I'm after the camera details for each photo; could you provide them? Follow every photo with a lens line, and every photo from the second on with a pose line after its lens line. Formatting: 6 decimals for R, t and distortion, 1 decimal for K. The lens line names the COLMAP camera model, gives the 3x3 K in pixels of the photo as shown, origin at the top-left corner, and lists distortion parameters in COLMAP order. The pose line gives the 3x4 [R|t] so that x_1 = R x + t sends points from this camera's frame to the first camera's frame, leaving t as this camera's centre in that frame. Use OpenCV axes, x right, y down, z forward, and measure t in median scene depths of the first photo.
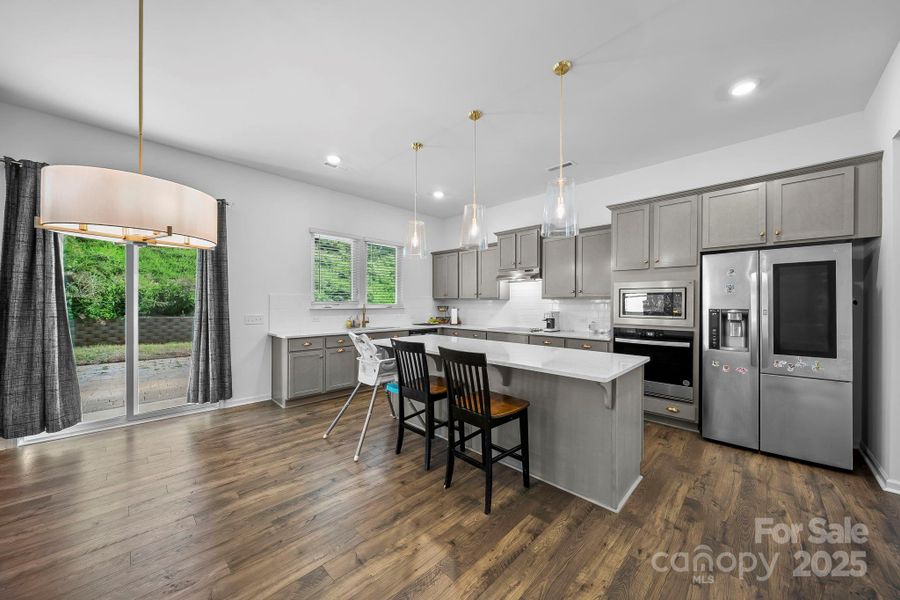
lens RADIAL K [[317.9, 0, 449.1], [0, 317.9, 304.1], [0, 0, 1]] dist [0.000760, -0.001353]
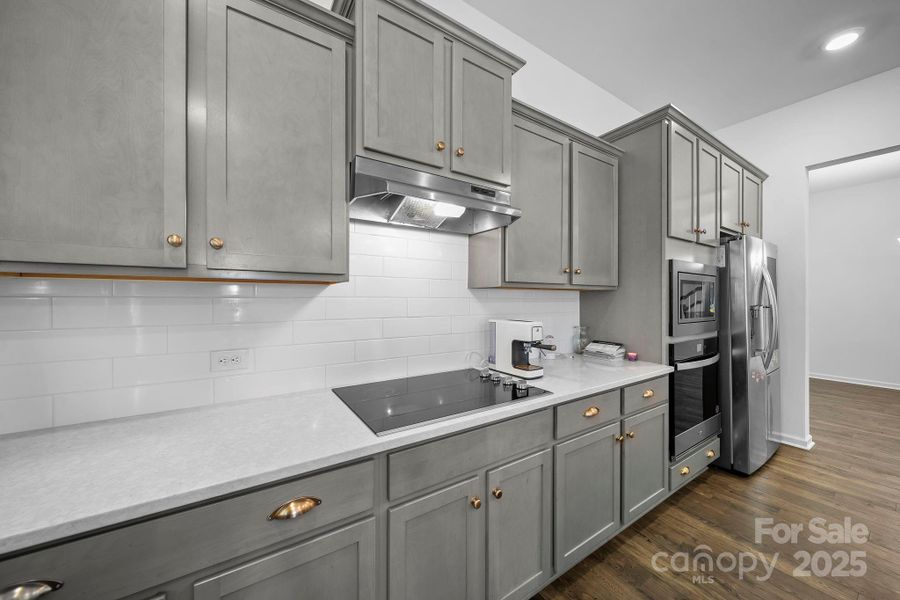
lens RADIAL K [[317.9, 0, 449.0], [0, 317.9, 299.9], [0, 0, 1]] dist [0.000760, -0.001353]
pose [[0.210906, -0.005805, 0.977489, -0.082103], [0.004233, 0.999978, 0.005026, -0.004801], [-0.977497, 0.003078, 0.210926, 1.456115]]
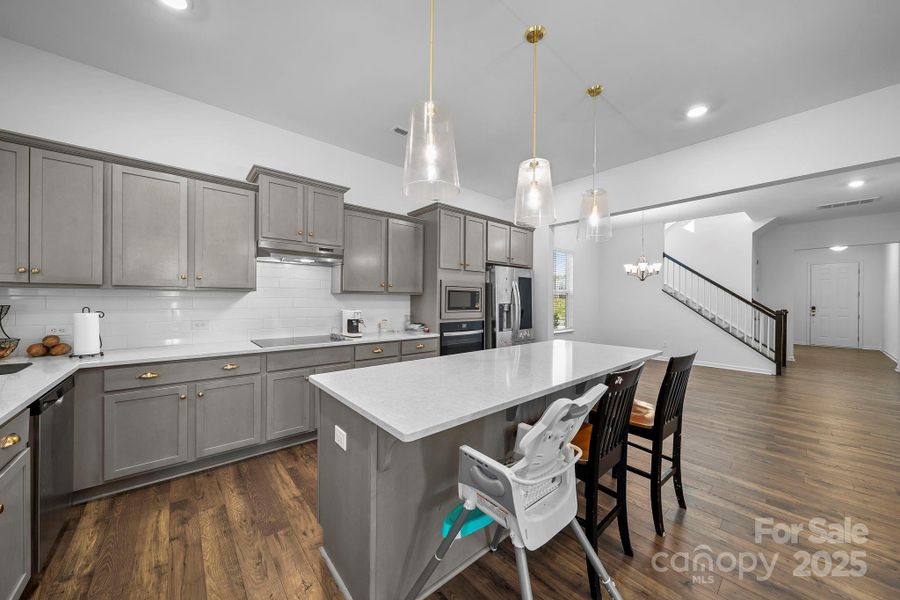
lens RADIAL K [[317.9, 0, 452.5], [0, 317.9, 301.2], [0, 0, 1]] dist [0.000760, -0.001353]
pose [[0.074813, -0.006932, 0.997174, -0.587838], [-0.002463, 0.999972, 0.007137, -0.005207], [-0.997195, -0.002990, 0.074793, 1.034259]]
